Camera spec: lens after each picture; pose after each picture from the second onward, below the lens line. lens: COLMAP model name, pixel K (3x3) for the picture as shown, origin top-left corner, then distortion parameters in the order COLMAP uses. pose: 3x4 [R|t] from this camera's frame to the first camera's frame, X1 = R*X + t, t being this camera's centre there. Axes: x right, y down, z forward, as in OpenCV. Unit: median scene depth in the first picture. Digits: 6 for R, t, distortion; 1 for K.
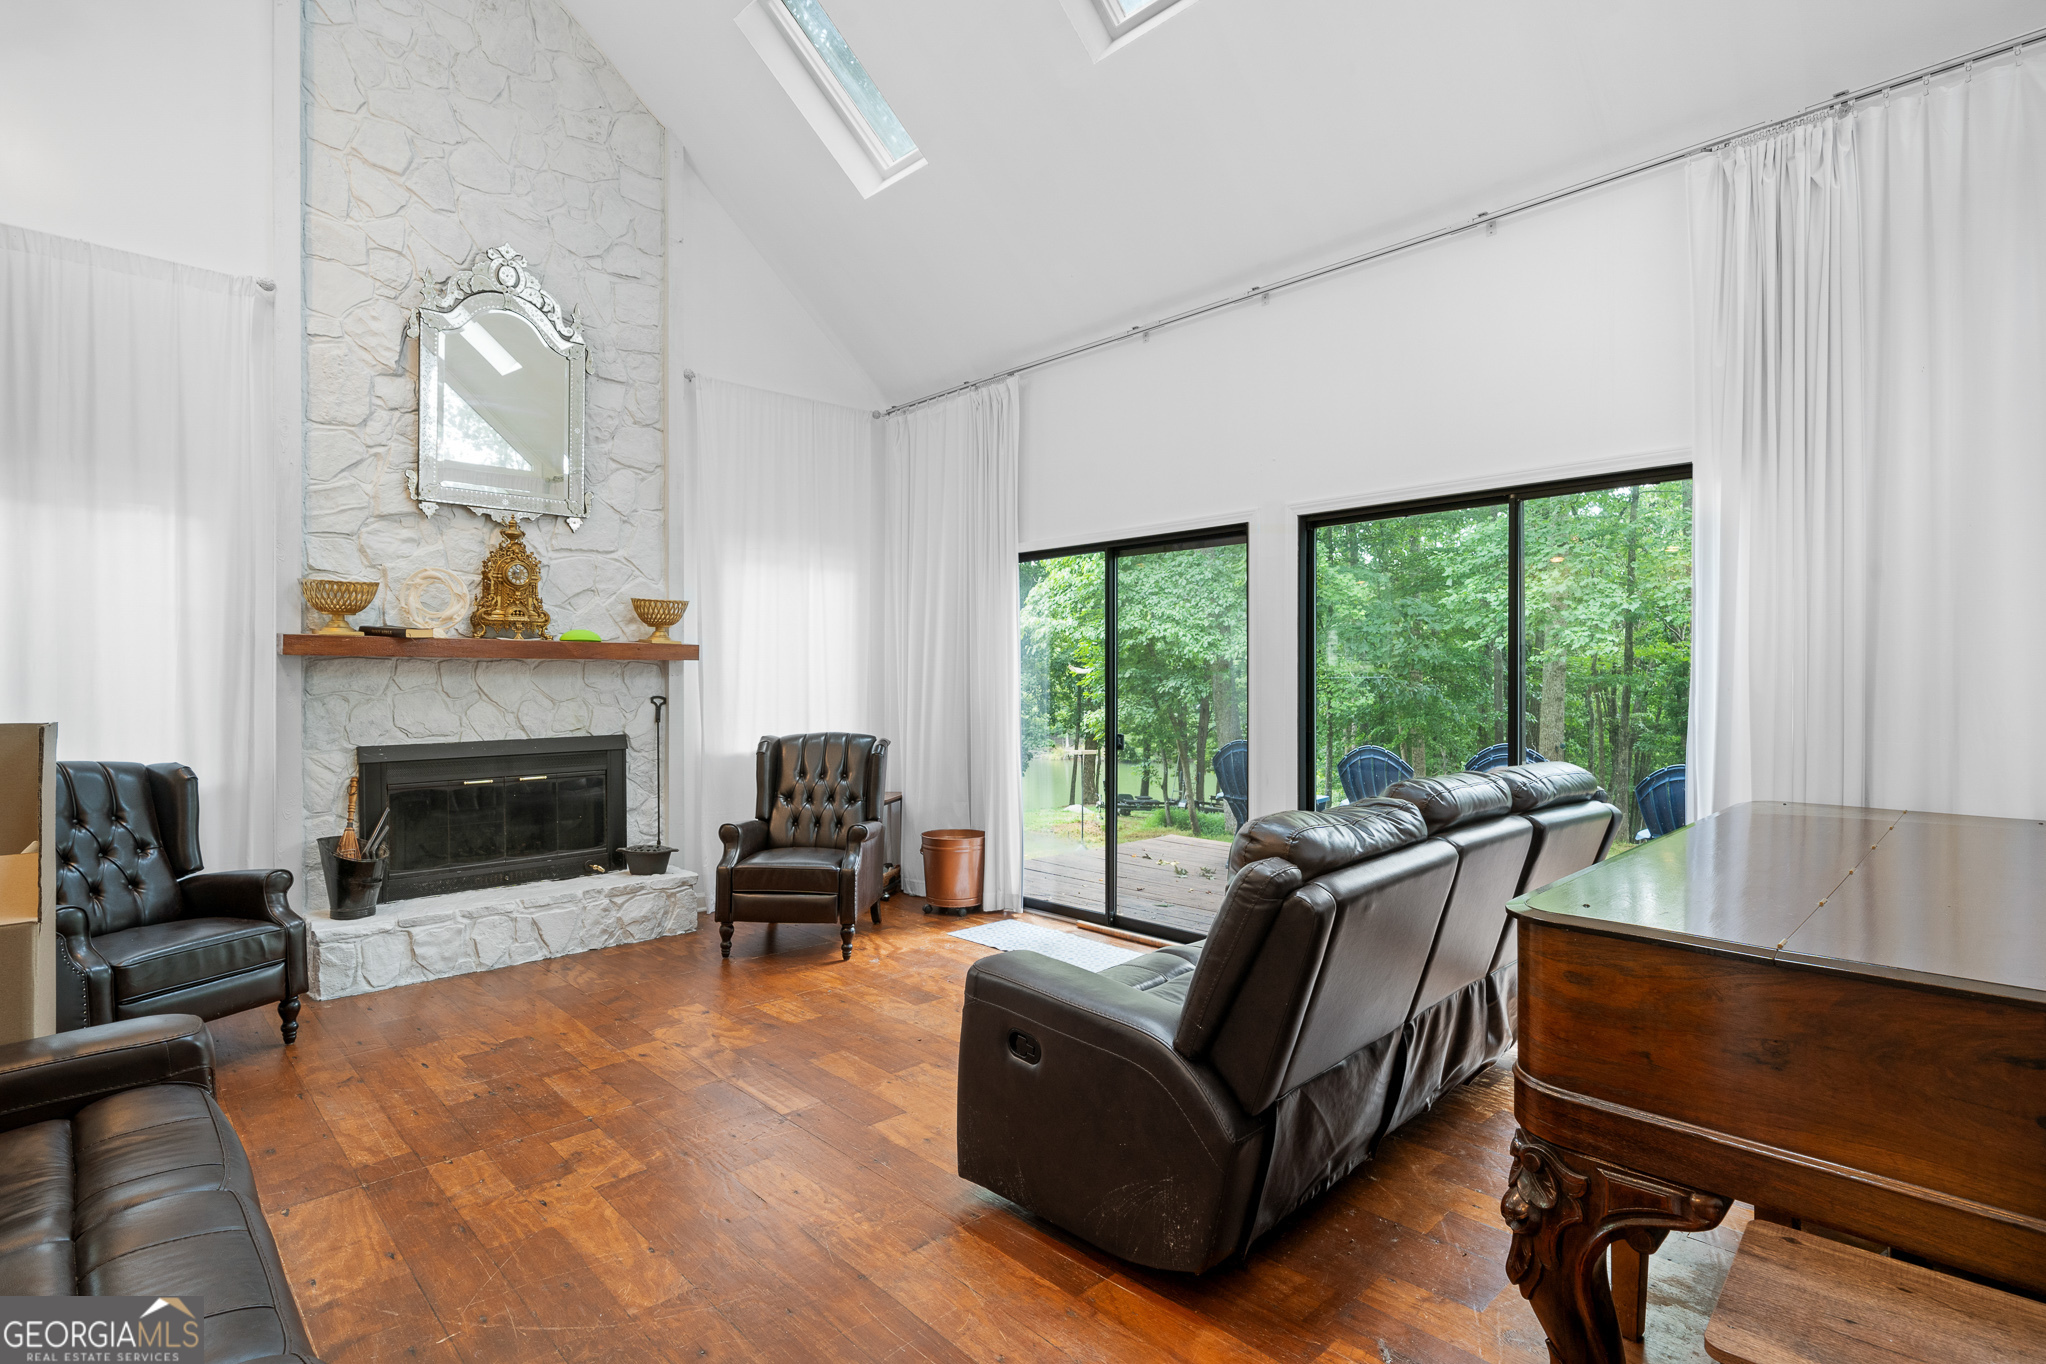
lens RADIAL K [[997.3, 0, 1023.0], [0, 997.3, 682.0], [0, 0, 1]] dist [-0.000490, 0.000254]
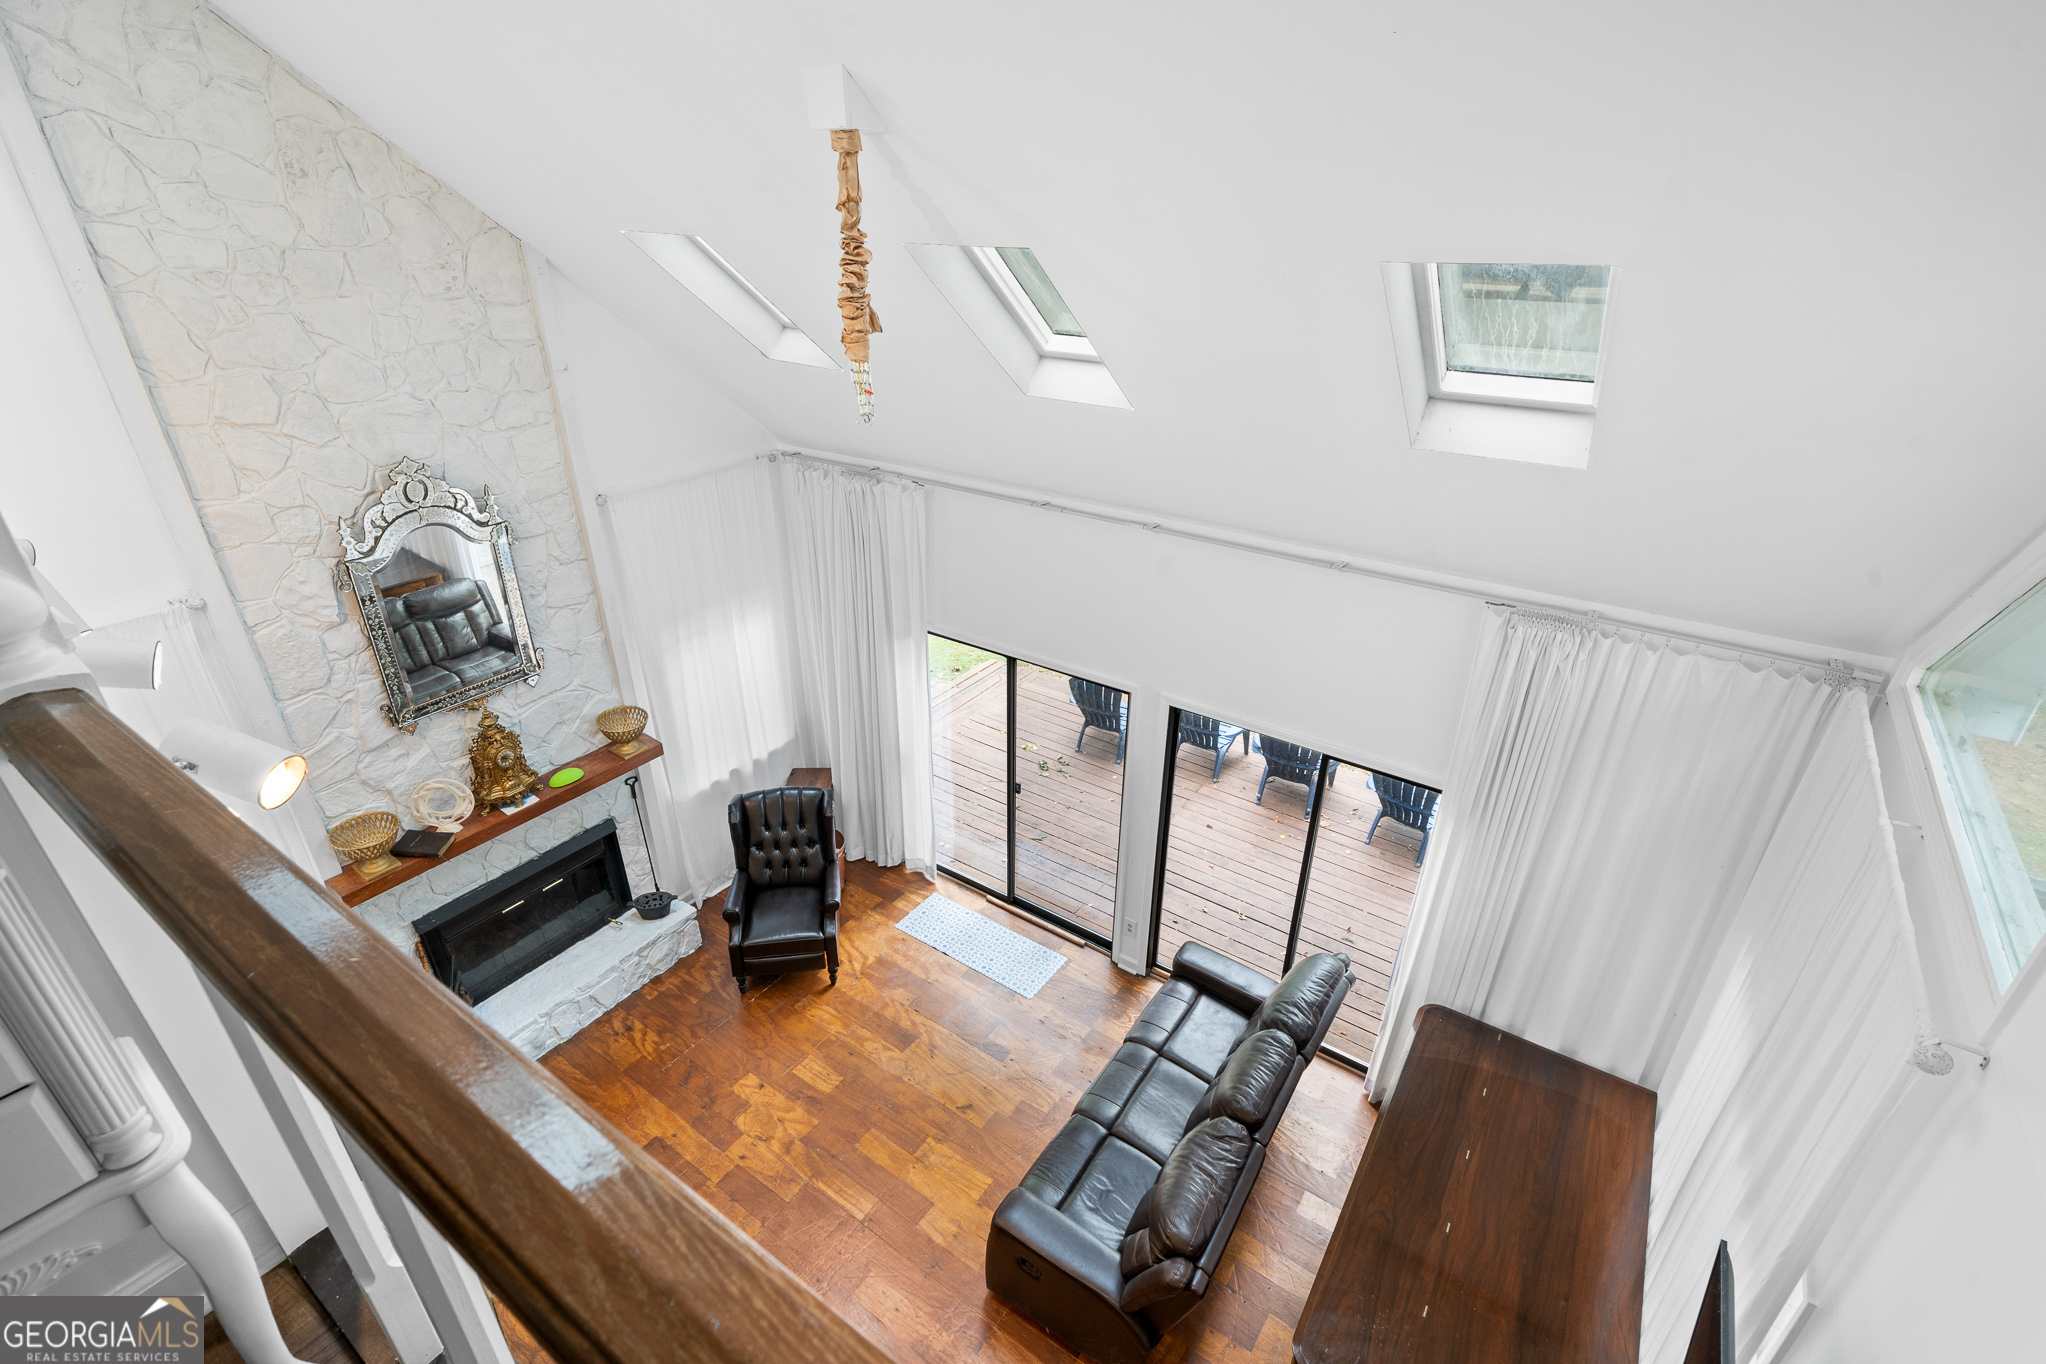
lens RADIAL K [[926.2, 0, 1023.3], [0, 926.2, 690.8], [0, 0, 1]] dist [0.000116, 0.000033]
pose [[0.980225, -0.082861, 0.179705, -0.103515], [-0.008425, 0.889815, 0.456243, -0.608102], [-0.197709, -0.448735, 0.871521, 0.000099]]
